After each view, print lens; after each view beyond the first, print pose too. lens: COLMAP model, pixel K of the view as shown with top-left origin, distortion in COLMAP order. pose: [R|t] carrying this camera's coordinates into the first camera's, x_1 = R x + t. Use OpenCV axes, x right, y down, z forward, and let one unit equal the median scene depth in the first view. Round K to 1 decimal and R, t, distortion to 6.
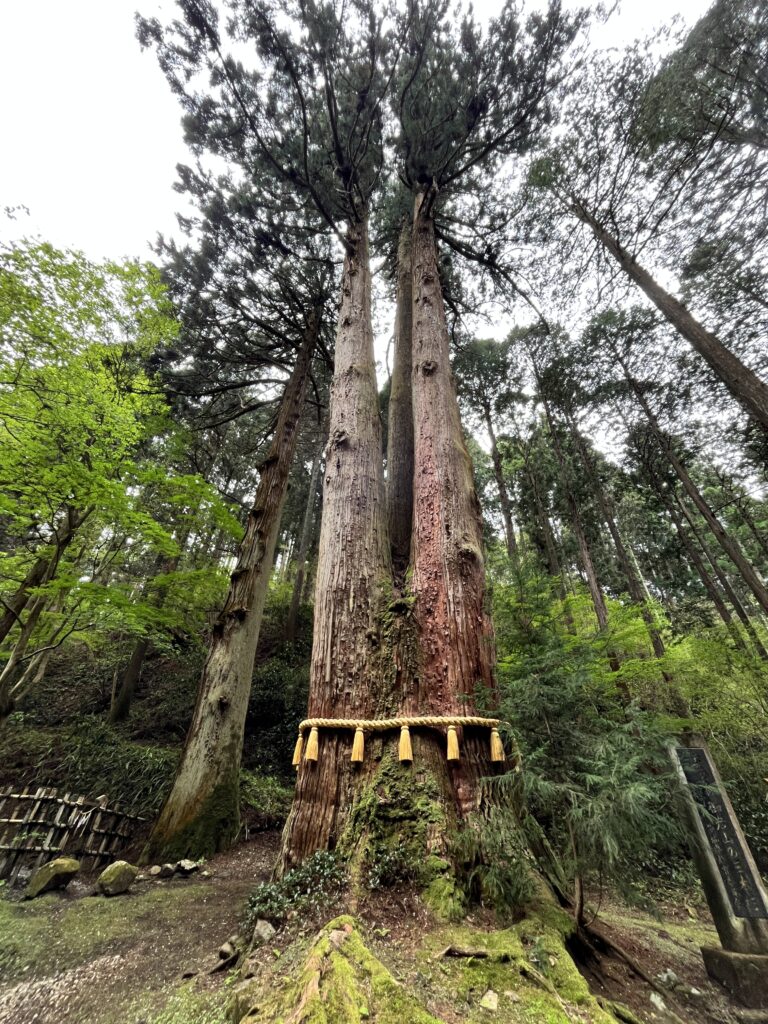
lens RADIAL K [[409.1, 0, 384.0], [0, 409.1, 512.0], [0, 0, 1]] dist [-0.011805, 0.000419]
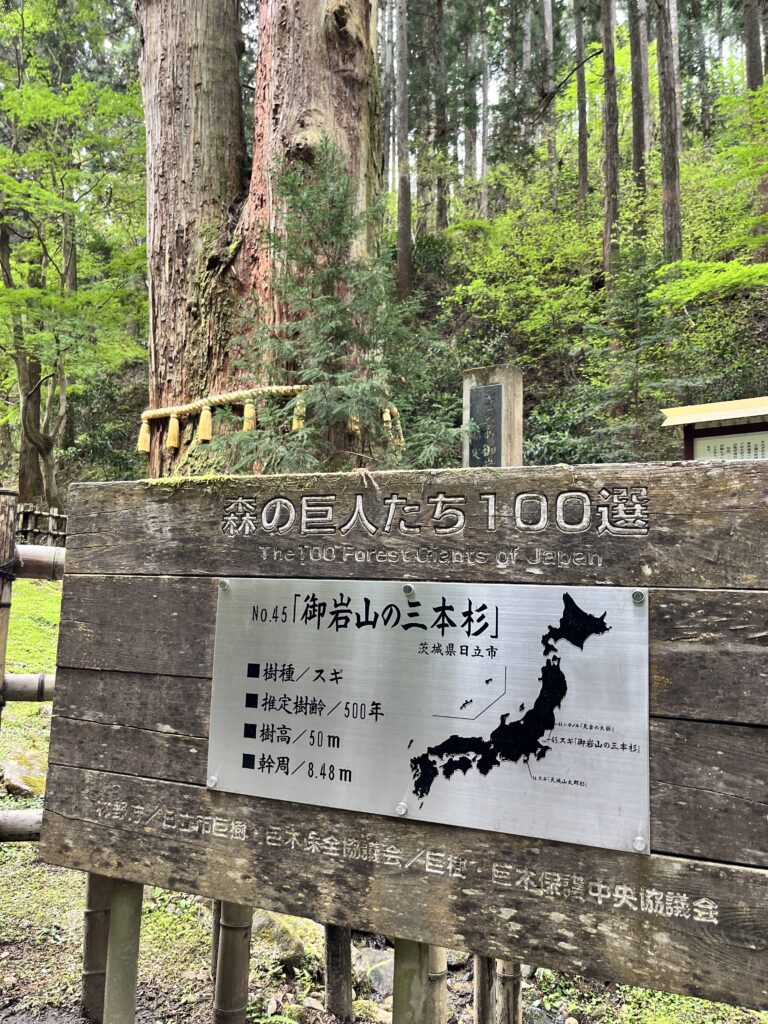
lens RADIAL K [[755.1, 0, 384.0], [0, 755.1, 512.0], [0, 0, 1]] dist [0.039036, -0.071219]
pose [[0.894792, -0.065064, -0.441718, 0.963116], [0.300676, 0.819170, 0.488421, 0.029656], [0.330063, -0.569849, 0.752549, -0.193904]]
